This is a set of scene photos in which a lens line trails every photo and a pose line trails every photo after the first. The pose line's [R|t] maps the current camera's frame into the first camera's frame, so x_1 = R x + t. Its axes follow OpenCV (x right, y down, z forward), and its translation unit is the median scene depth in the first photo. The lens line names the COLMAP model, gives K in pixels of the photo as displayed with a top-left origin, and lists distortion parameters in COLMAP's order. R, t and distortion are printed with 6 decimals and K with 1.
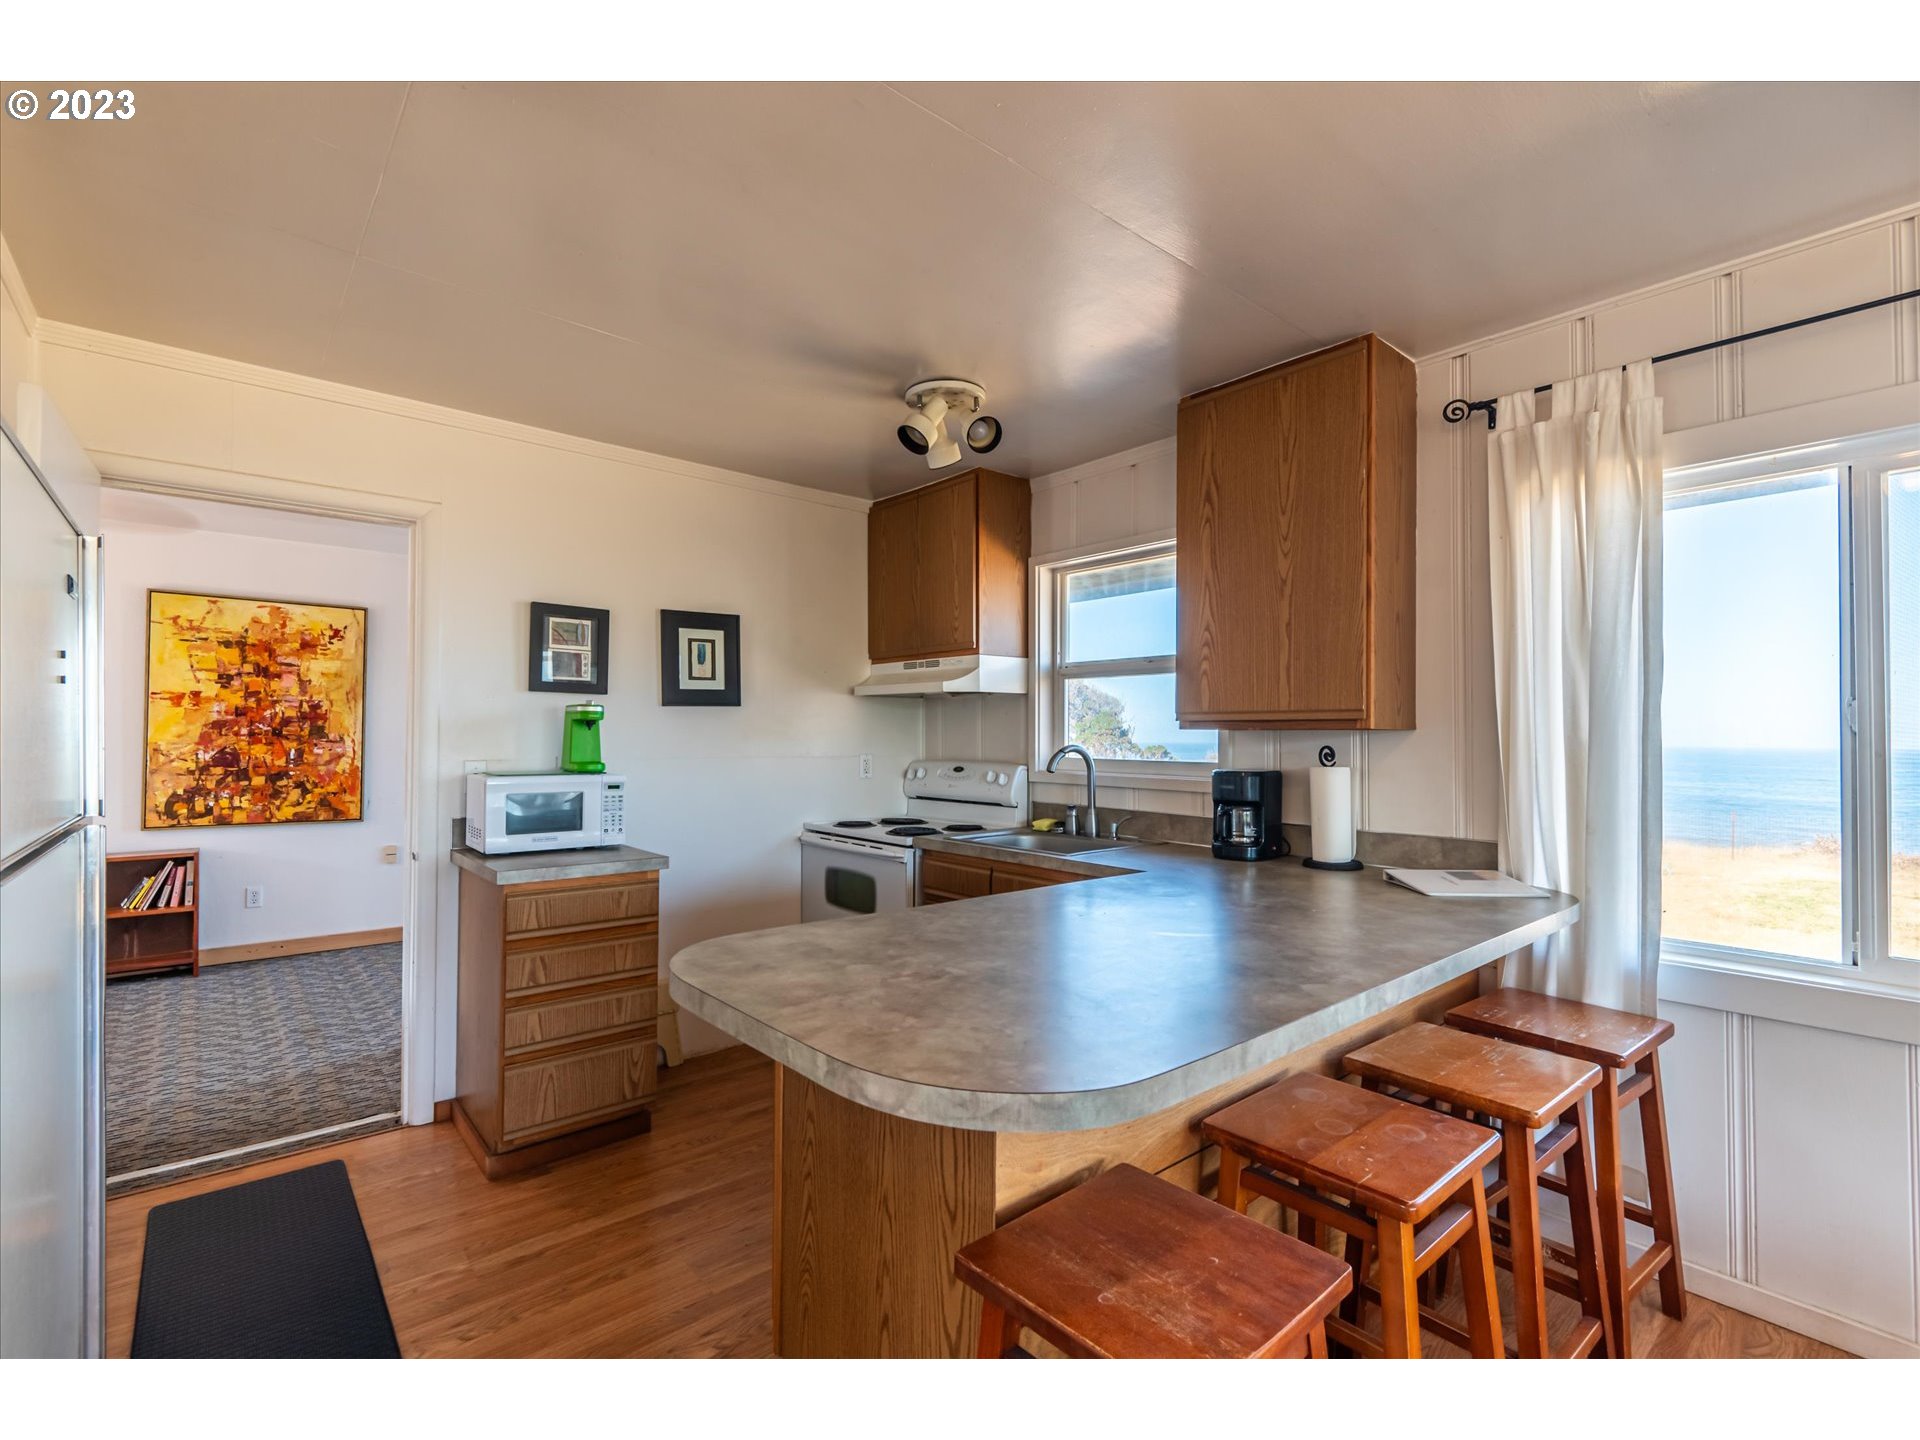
lens RADIAL K [[870.6, 0, 957.9], [0, 870.6, 730.5], [0, 0, 1]] dist [0.002813, -0.009832]
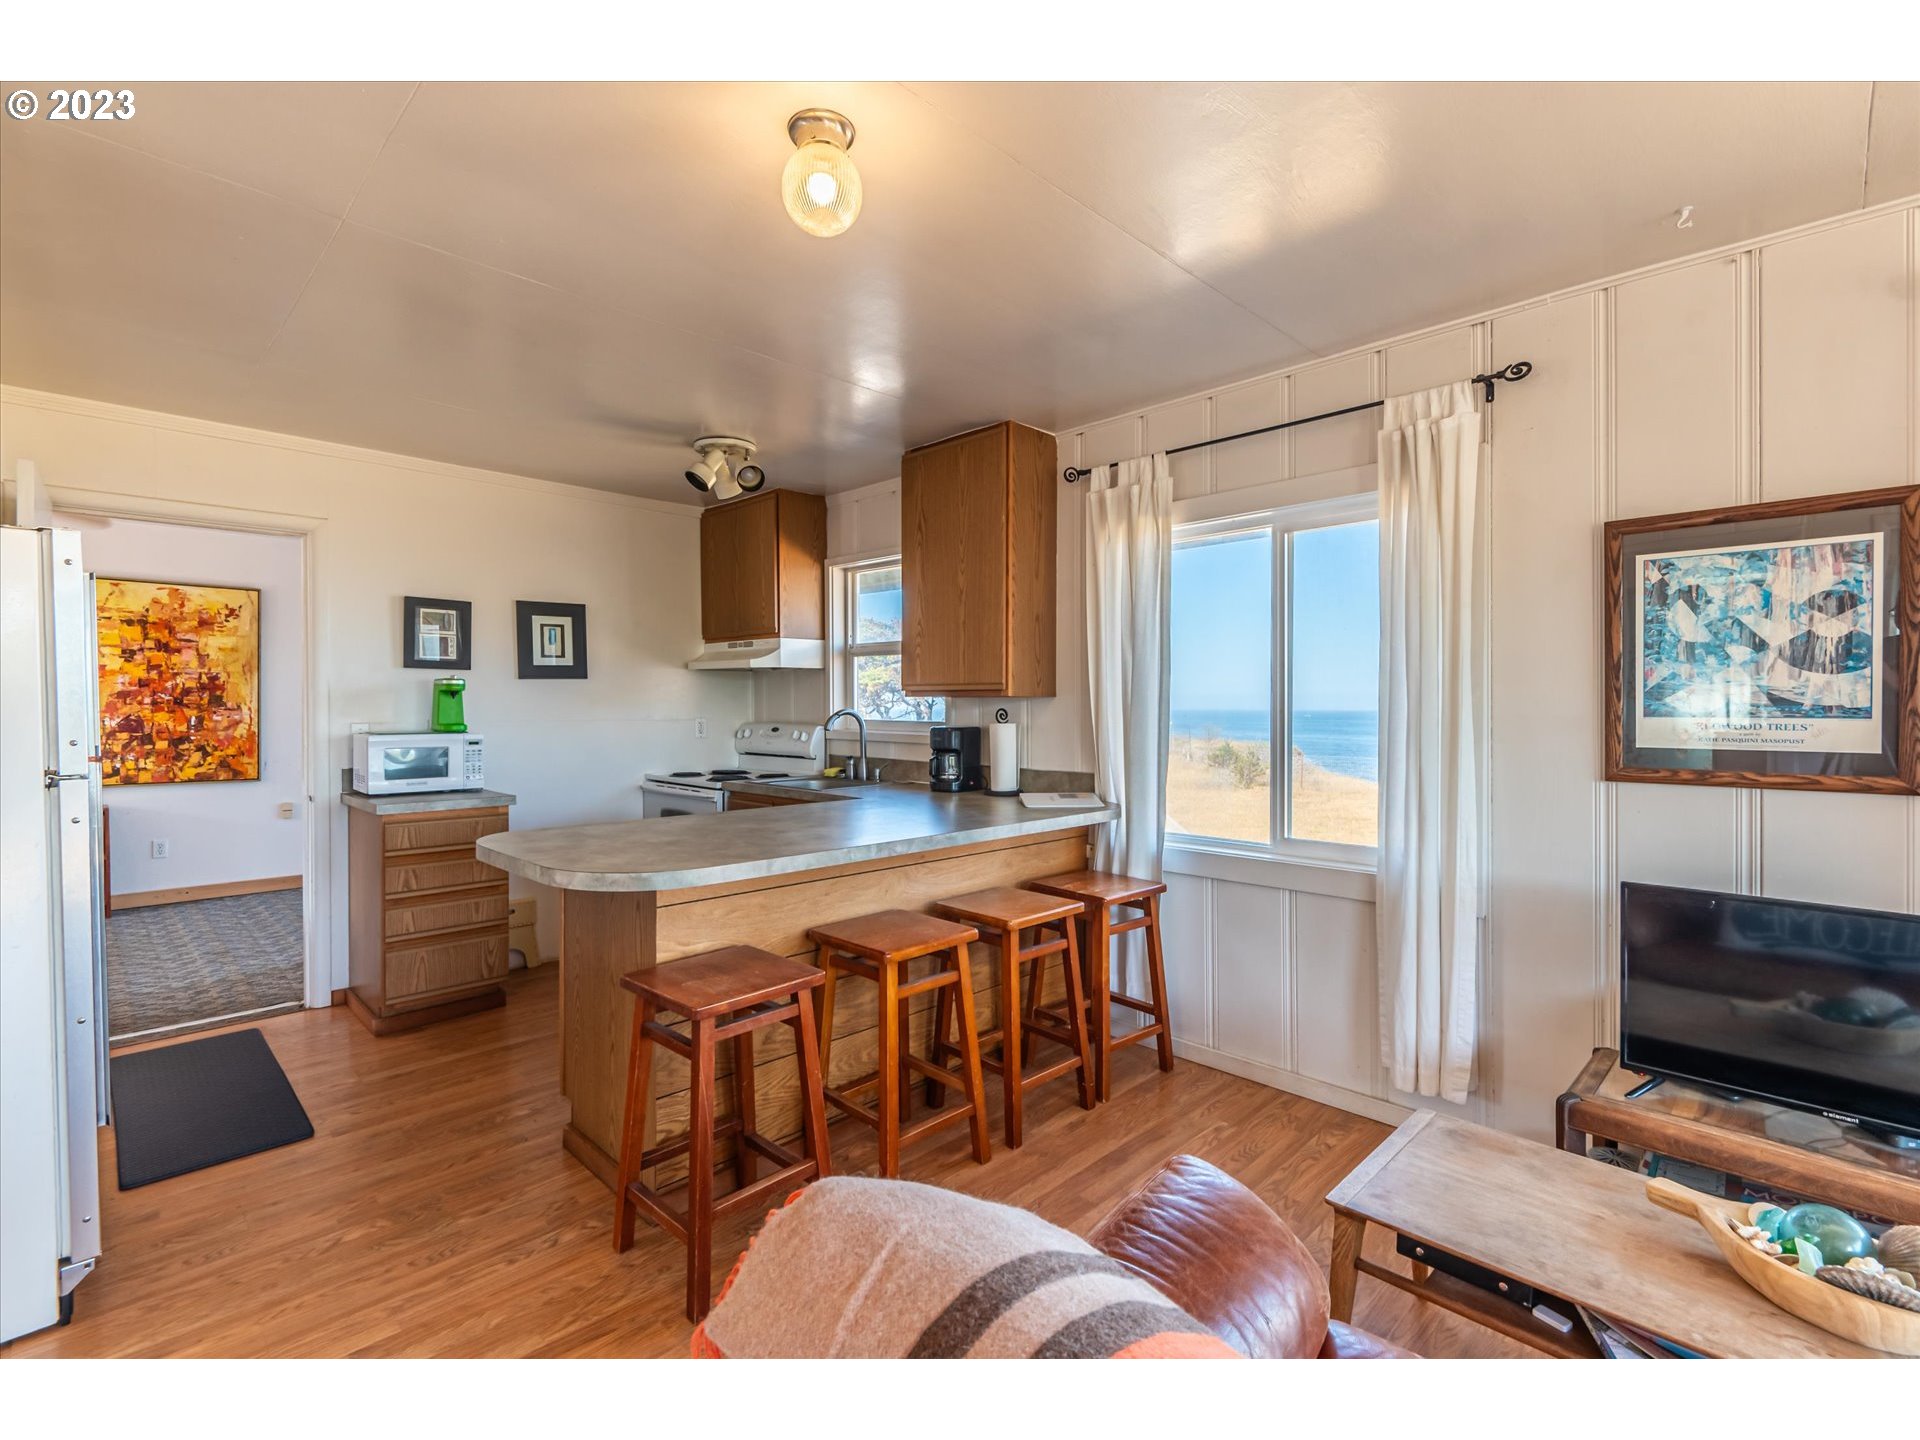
lens RADIAL K [[877.5, 0, 960.0], [0, 877.5, 720.0], [0, 0, 1]] dist [-0.001044, -0.008592]
pose [[0.996393, -0.004641, 0.084728, 0.188567], [0.002508, 0.999678, 0.025265, 0.000458], [-0.084818, -0.024962, 0.996084, -0.310635]]
